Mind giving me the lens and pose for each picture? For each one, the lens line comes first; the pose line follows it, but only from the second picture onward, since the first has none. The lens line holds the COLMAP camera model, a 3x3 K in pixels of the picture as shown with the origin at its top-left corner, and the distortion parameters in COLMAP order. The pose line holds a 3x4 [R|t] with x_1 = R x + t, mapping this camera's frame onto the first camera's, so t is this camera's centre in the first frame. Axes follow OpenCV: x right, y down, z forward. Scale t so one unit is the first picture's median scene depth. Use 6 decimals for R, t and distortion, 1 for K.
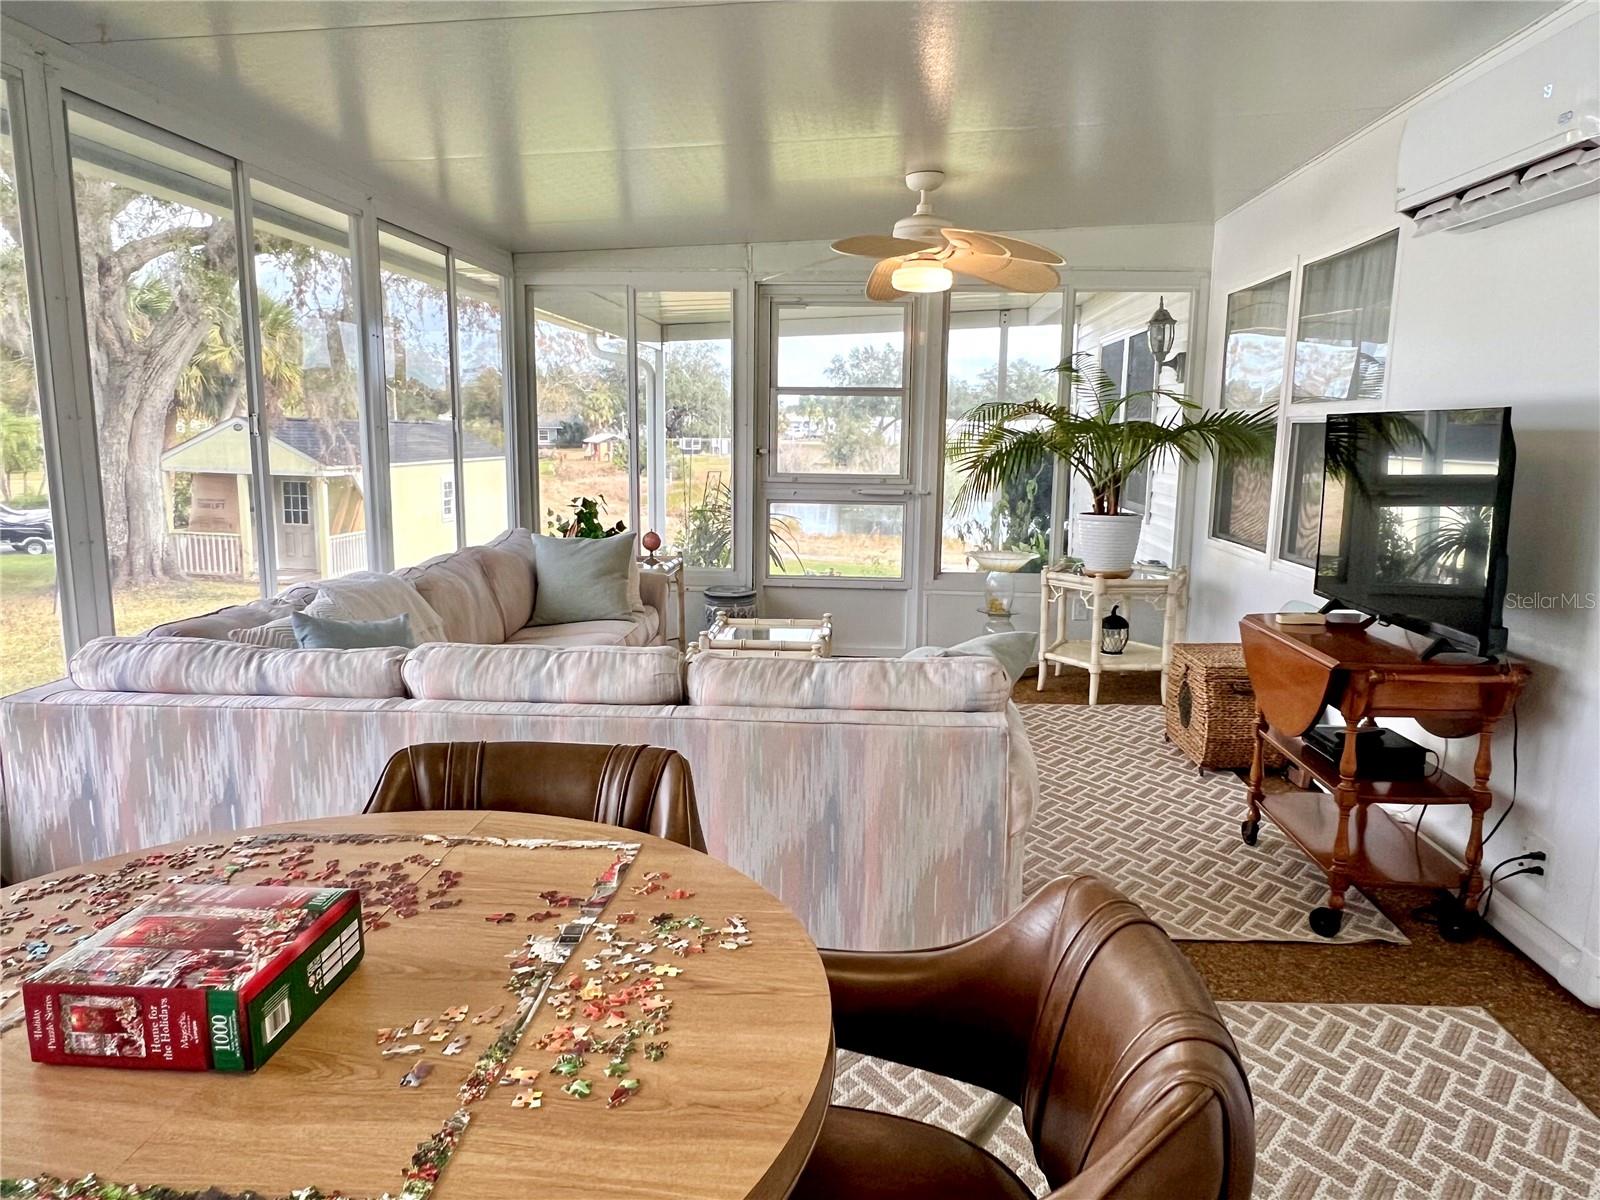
lens RADIAL K [[1080.6, 0, 800.0], [0, 1080.6, 600.0], [0, 0, 1]] dist [0.000807, 0.001408]
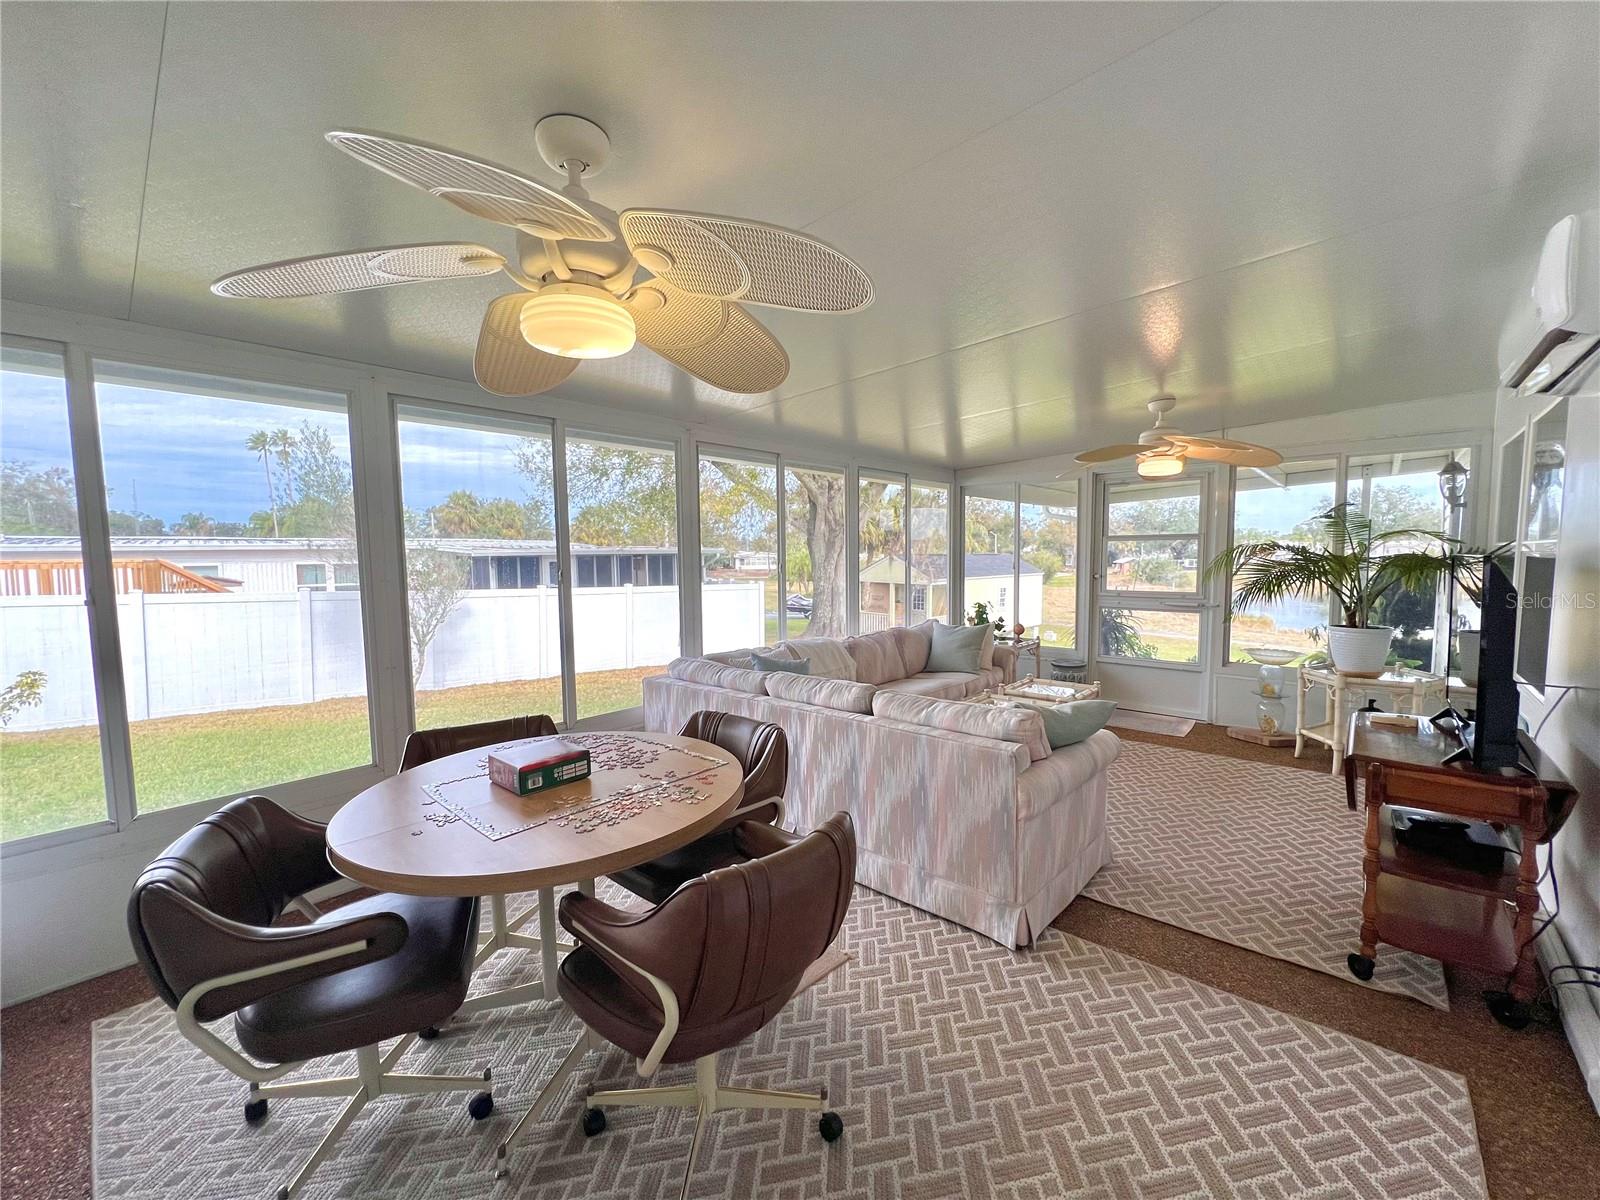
lens RADIAL K [[636.0, 0, 800.0], [0, 636.0, 600.0], [0, 0, 1]] dist [0.000995, 0.000197]
pose [[0.788393, 0.023175, -0.614735, 0.219541], [-0.076841, 0.995174, -0.061031, -0.013621], [0.610353, 0.095353, 0.786369, -0.002148]]
